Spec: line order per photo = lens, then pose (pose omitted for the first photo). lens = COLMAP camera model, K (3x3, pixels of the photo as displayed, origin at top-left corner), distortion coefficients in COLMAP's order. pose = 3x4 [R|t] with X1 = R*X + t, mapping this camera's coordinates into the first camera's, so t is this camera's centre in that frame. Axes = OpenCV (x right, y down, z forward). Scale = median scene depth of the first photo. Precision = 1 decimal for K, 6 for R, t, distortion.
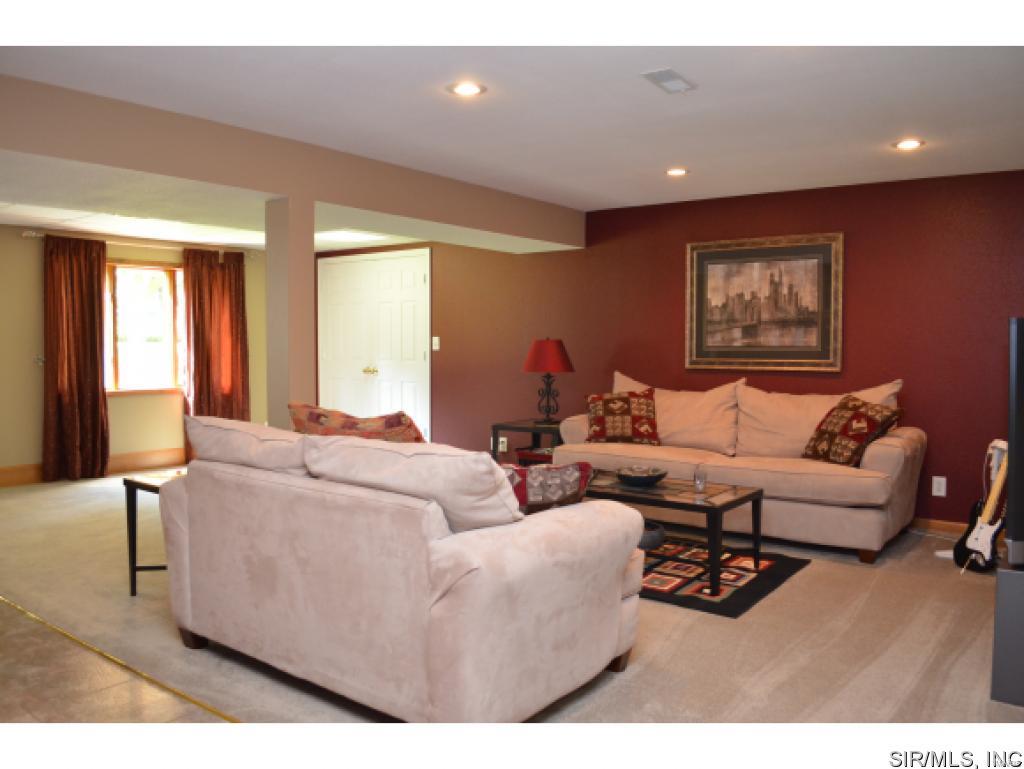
lens RADIAL K [[809.4, 0, 512.2], [0, 809.4, 383.0], [0, 0, 1]] dist [-0.074539, 0.015322]
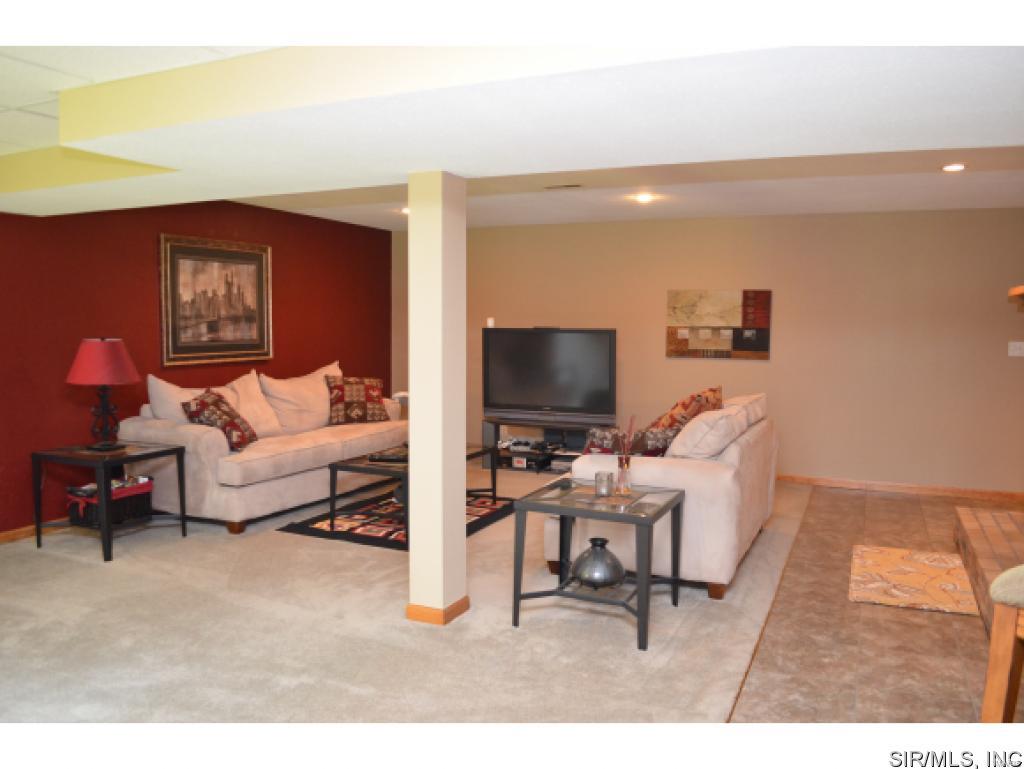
lens RADIAL K [[809.4, 0, 509.3], [0, 809.4, 383.9], [0, 0, 1]] dist [-0.074539, 0.015322]
pose [[-0.230375, -0.070269, 0.970561, -0.829338], [0.057363, 0.994674, 0.085631, -0.057662], [-0.971410, 0.075402, -0.225118, 0.868984]]
